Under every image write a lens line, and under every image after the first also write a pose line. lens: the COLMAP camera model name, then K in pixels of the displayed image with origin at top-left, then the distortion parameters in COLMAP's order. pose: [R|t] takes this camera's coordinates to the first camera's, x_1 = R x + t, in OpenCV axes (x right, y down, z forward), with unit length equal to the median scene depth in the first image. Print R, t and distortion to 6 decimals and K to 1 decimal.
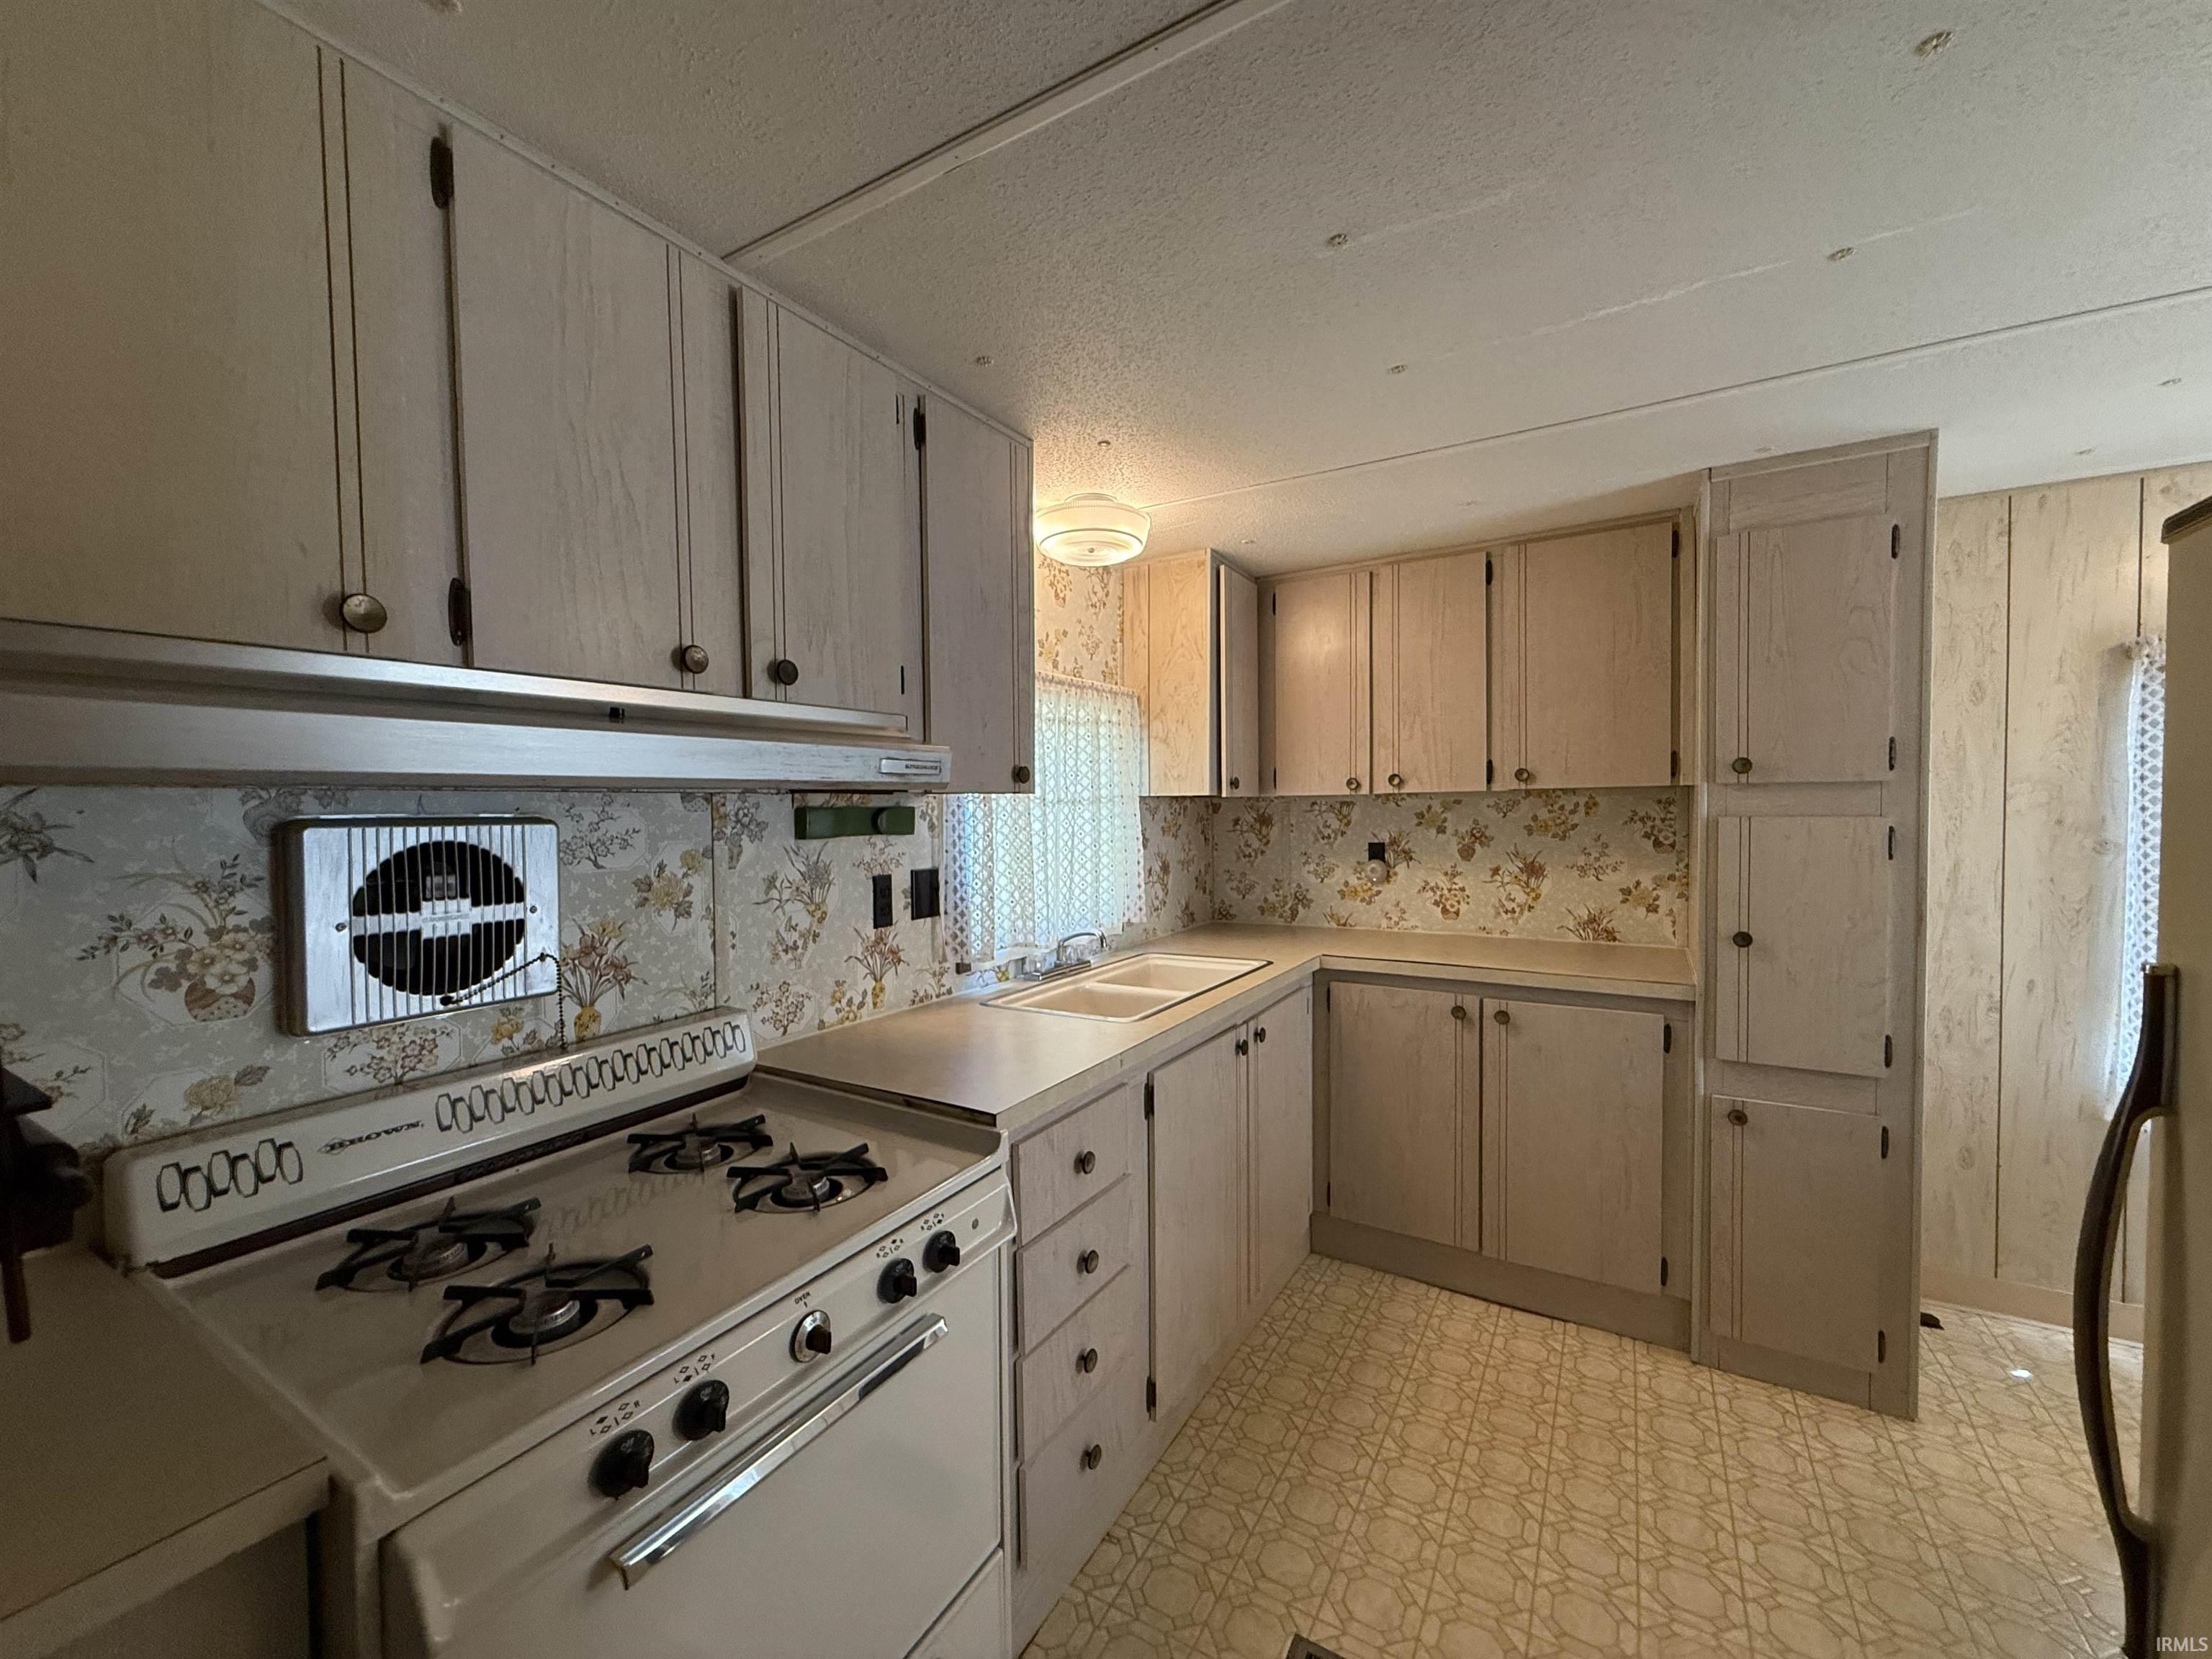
lens RADIAL K [[880.4, 0, 1109.4], [0, 880.4, 818.5], [0, 0, 1]] dist [-0.004220, -0.000343]
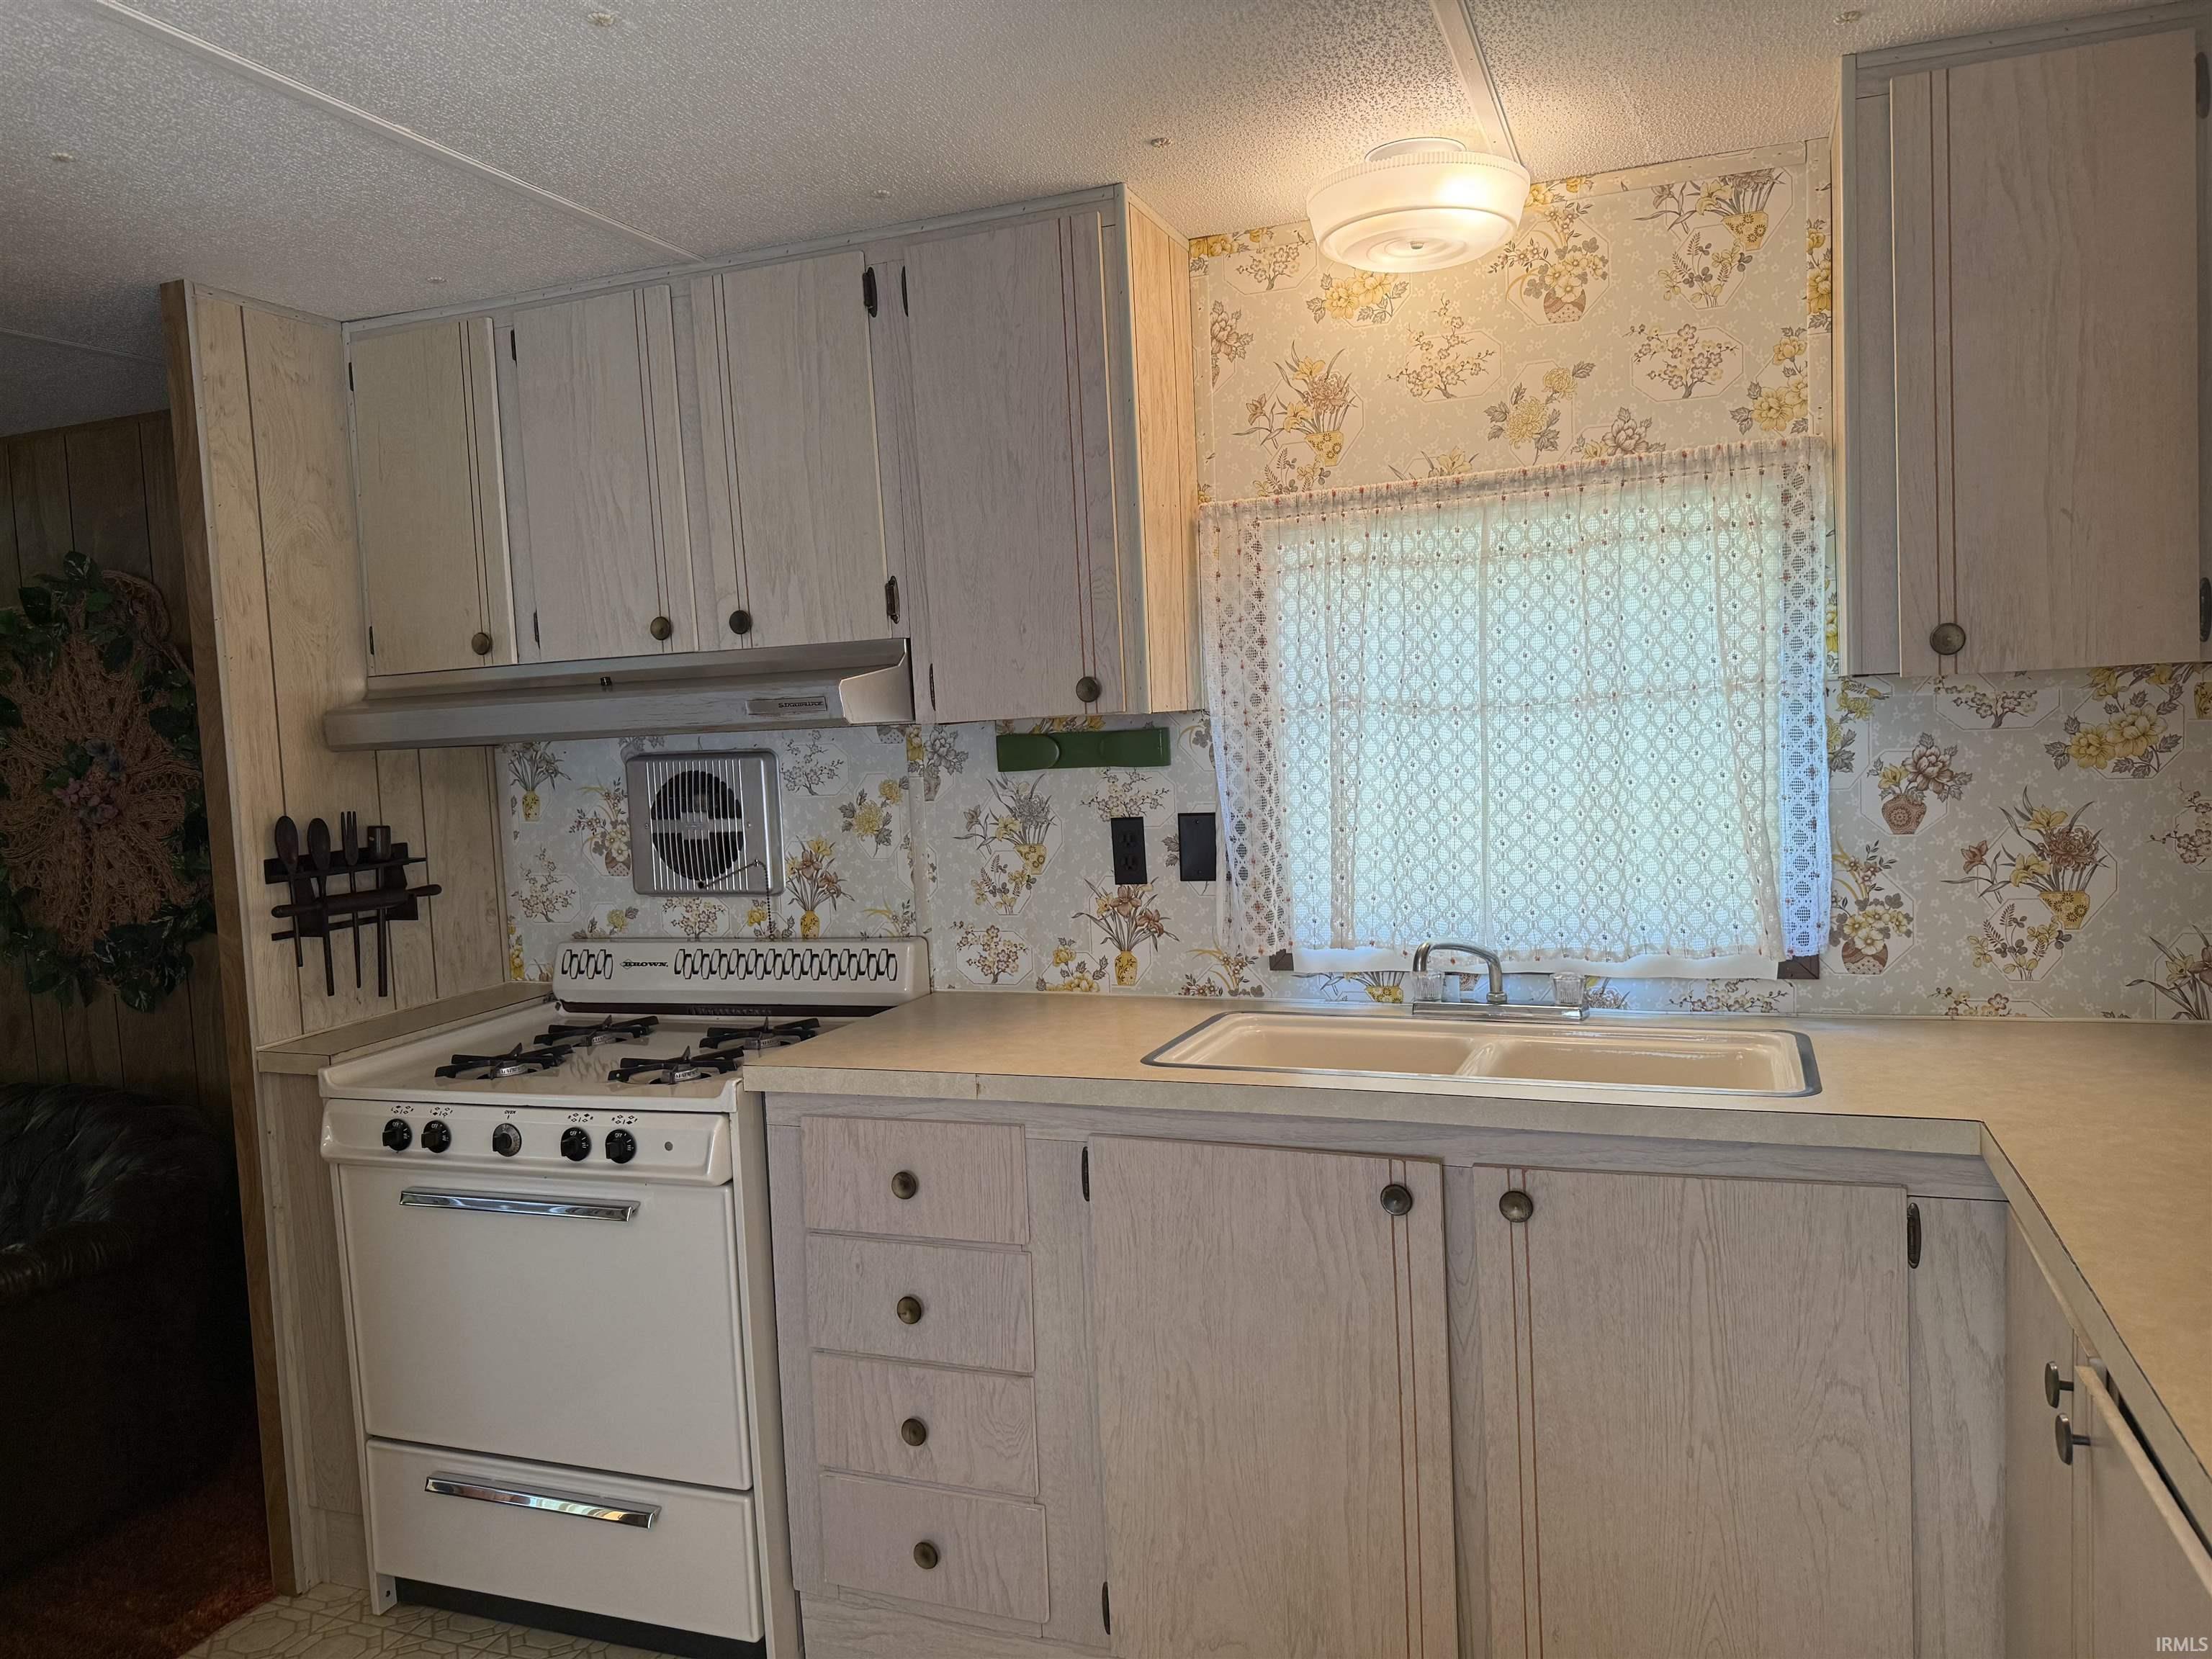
lens RADIAL K [[1542.5, 0, 1111.2], [0, 1542.5, 835.8], [0, 0, 1]] dist [0.067110, -0.001232]
pose [[0.174300, 0.074405, -0.981878, 1.299959], [0.030156, 0.996270, 0.080848, -0.036514], [0.984231, -0.043701, 0.171406, 0.901288]]
